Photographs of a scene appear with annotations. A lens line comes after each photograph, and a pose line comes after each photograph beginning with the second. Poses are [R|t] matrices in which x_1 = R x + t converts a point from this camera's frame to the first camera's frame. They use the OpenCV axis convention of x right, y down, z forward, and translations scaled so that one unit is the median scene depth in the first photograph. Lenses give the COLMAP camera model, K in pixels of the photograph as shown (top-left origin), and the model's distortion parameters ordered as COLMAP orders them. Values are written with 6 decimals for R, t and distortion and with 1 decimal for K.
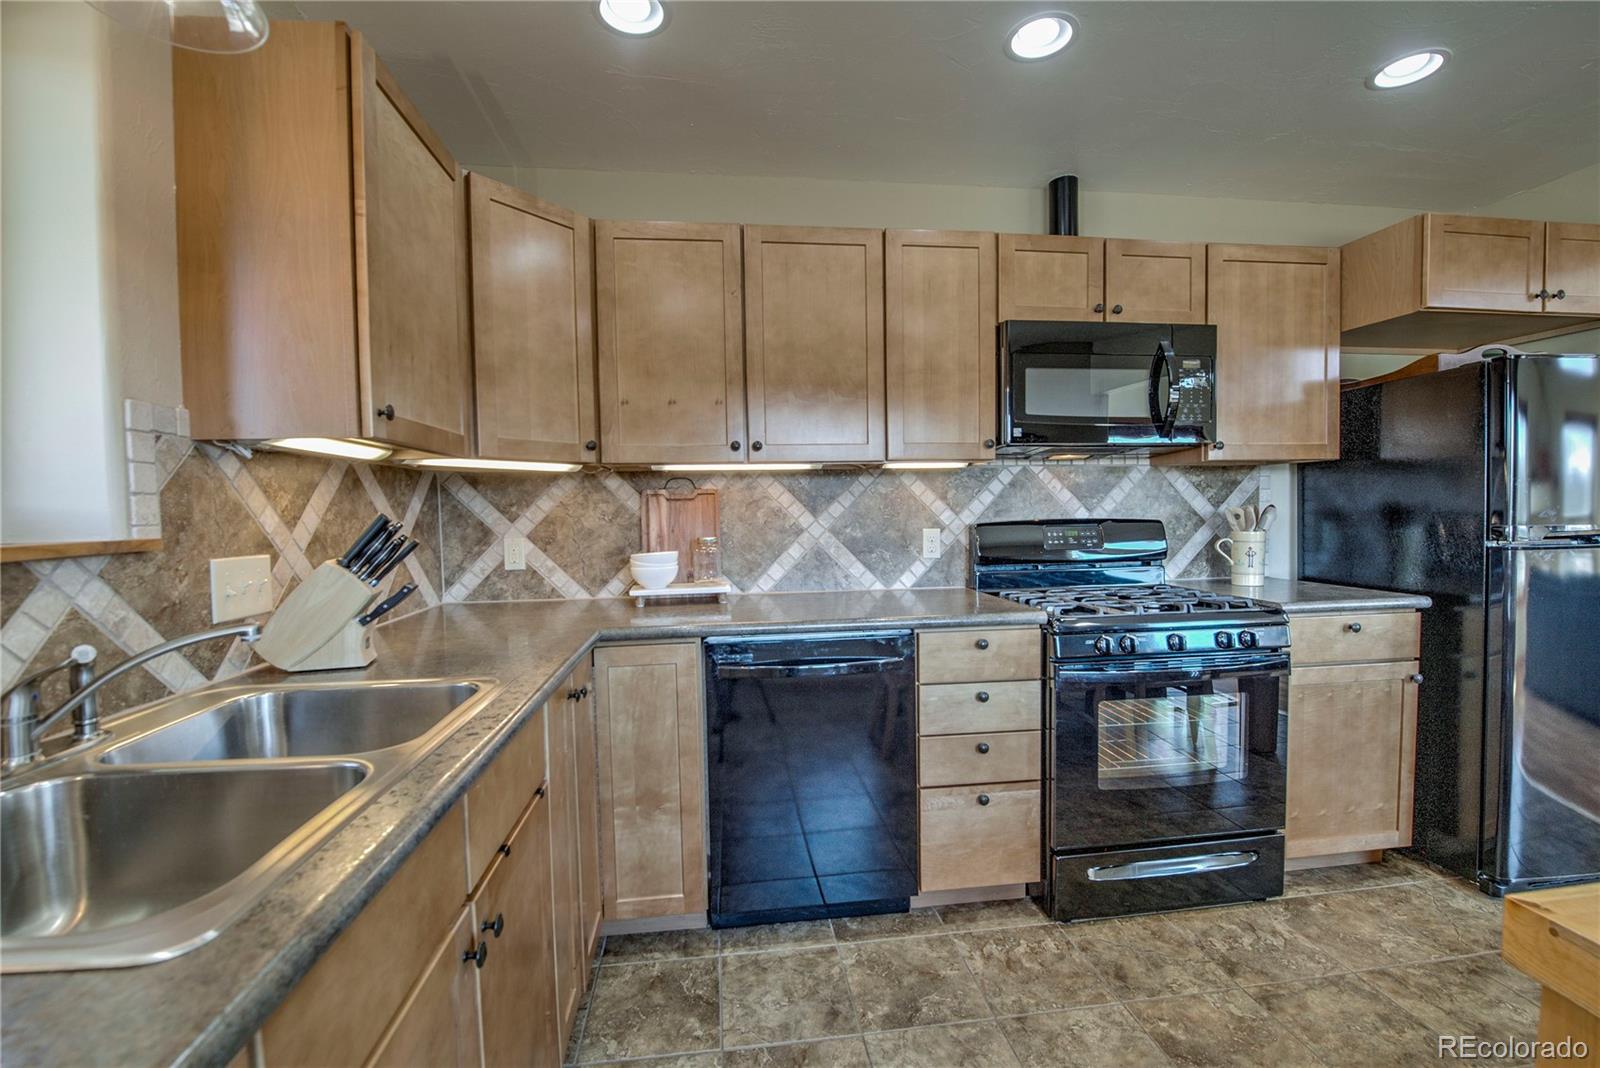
lens RADIAL K [[660.0, 0, 802.2], [0, 660.0, 528.9], [0, 0, 1]] dist [-0.013650, -0.003474]
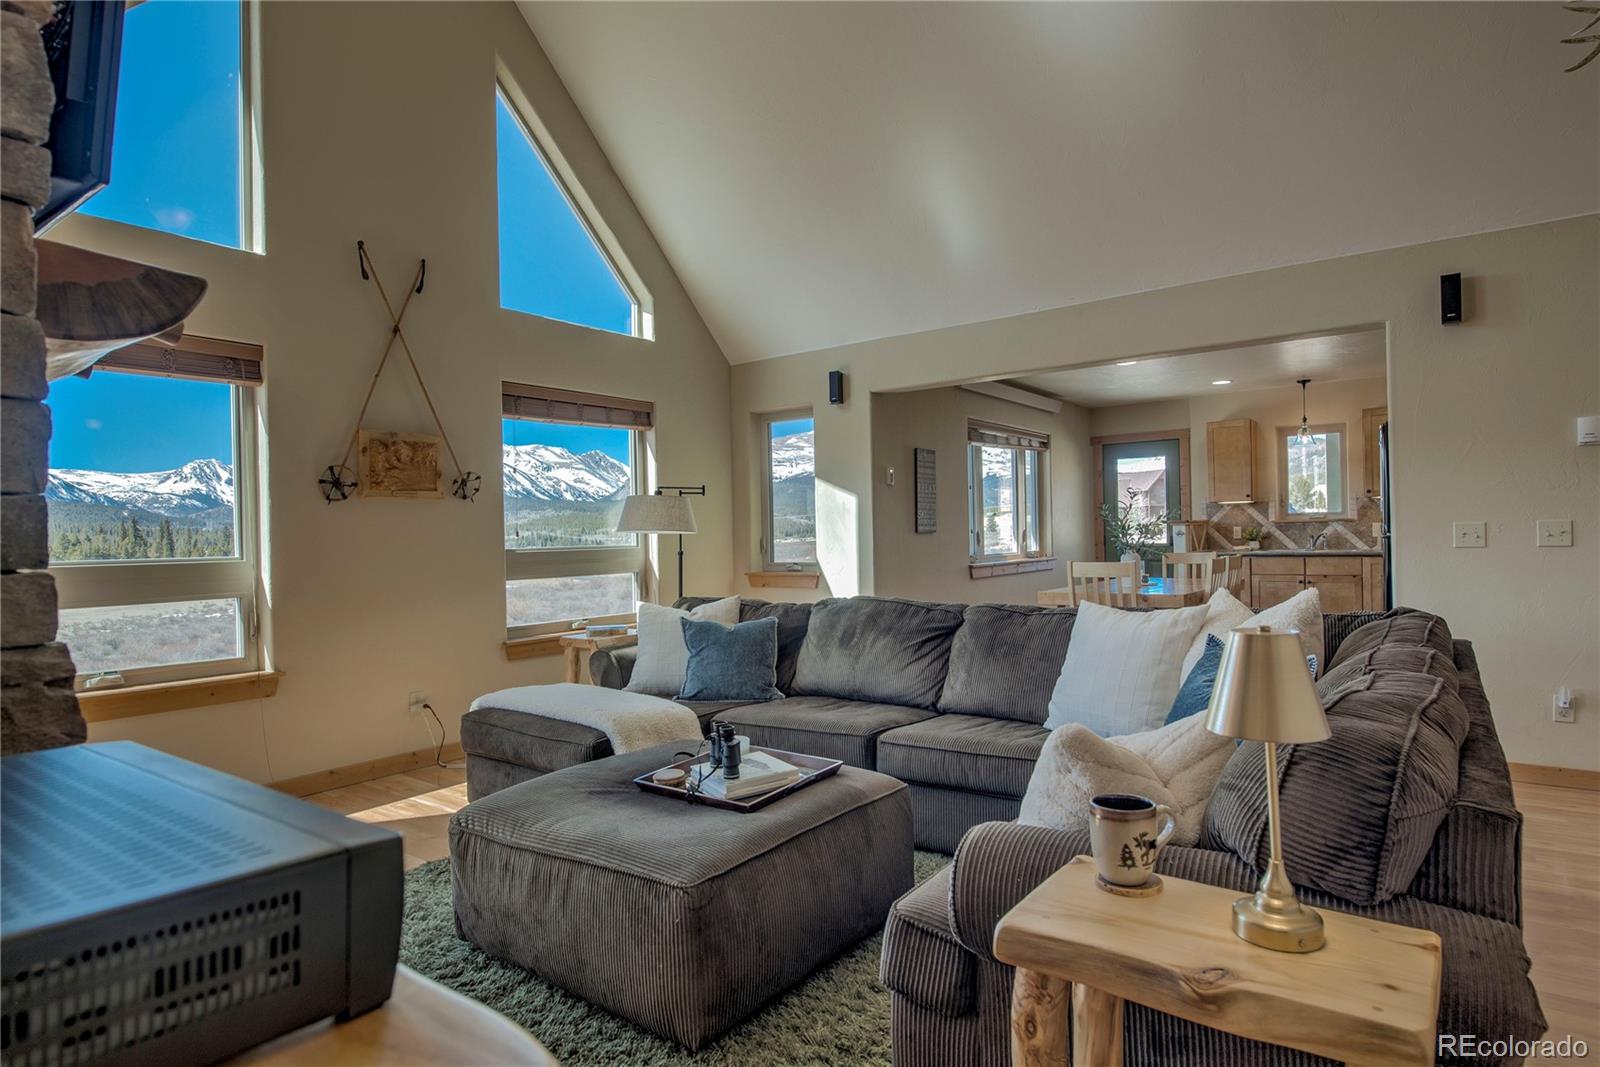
lens RADIAL K [[885.2, 0, 798.1], [0, 885.2, 530.2], [0, 0, 1]] dist [-0.001230, -0.001380]
pose [[-0.690490, 0.023468, -0.722961, 7.106814], [0.005323, 0.999611, 0.027364, -0.106029], [0.723322, 0.015046, -0.690347, 2.614650]]
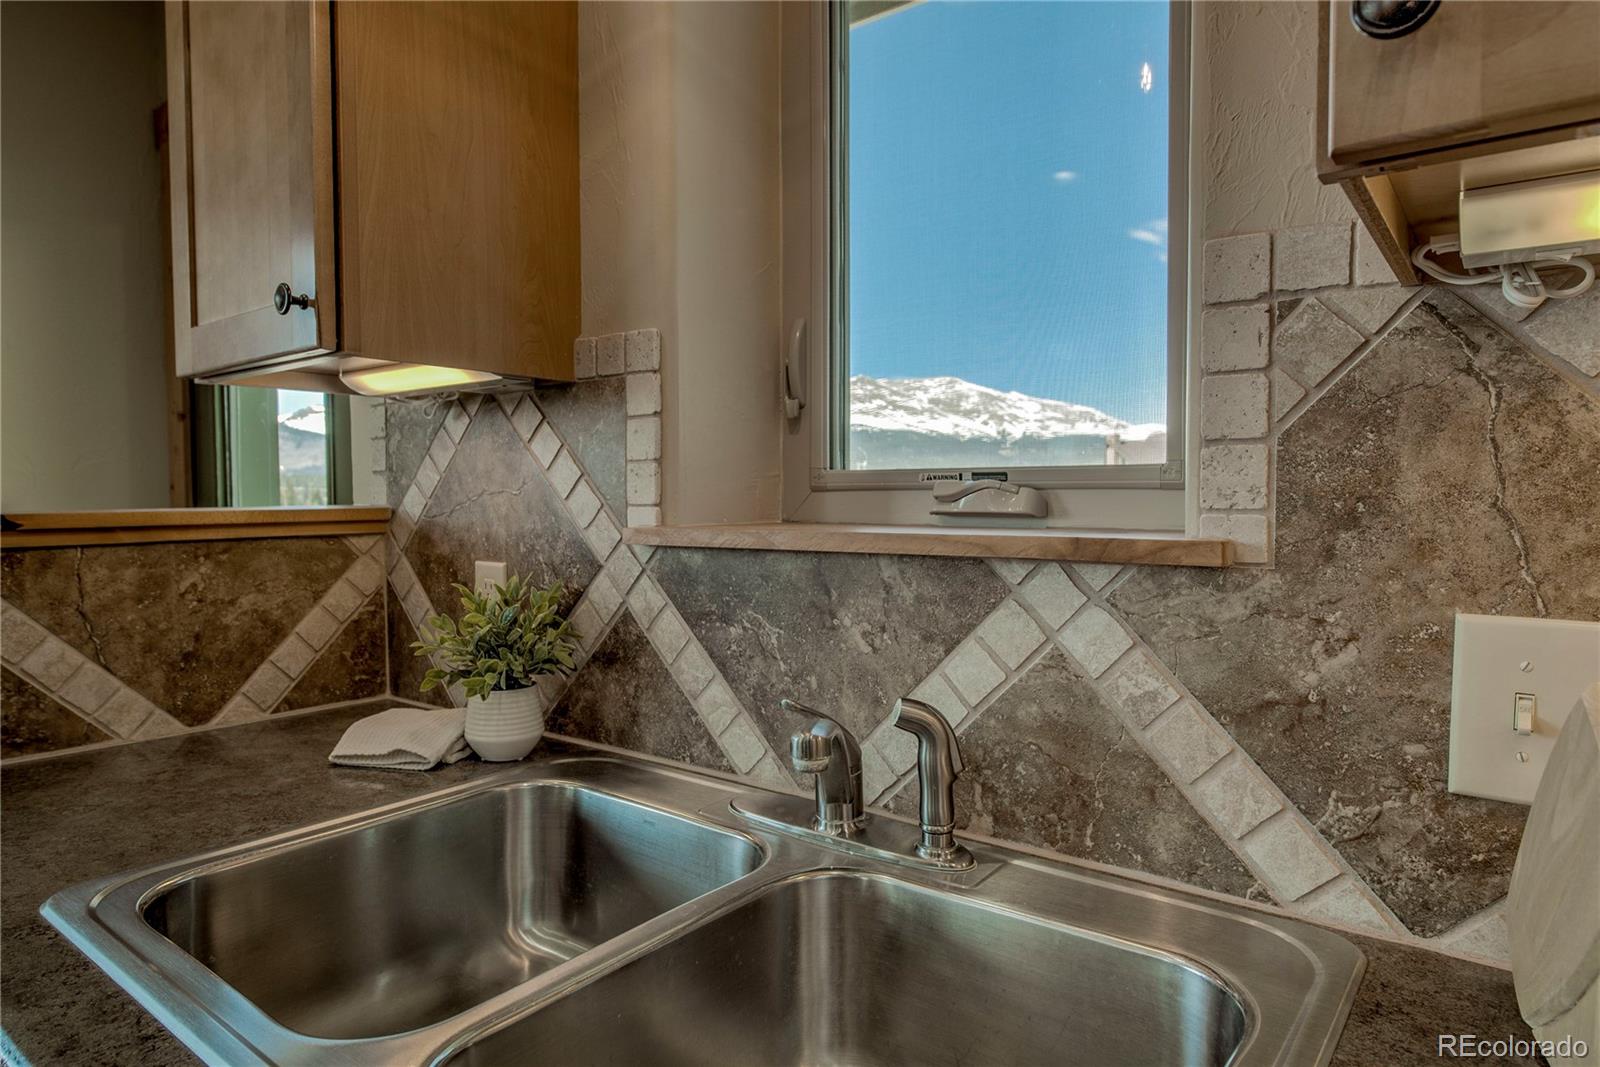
lens RADIAL K [[948.7, 0, 808.0], [0, 948.7, 536.8], [0, 0, 1]] dist [-0.006088, 0.001489]
pose [[-0.702149, 0.045990, -0.710544, -0.317139], [-0.011554, 0.997045, 0.075951, -0.033135], [0.711937, 0.061539, -0.699542, 1.208495]]
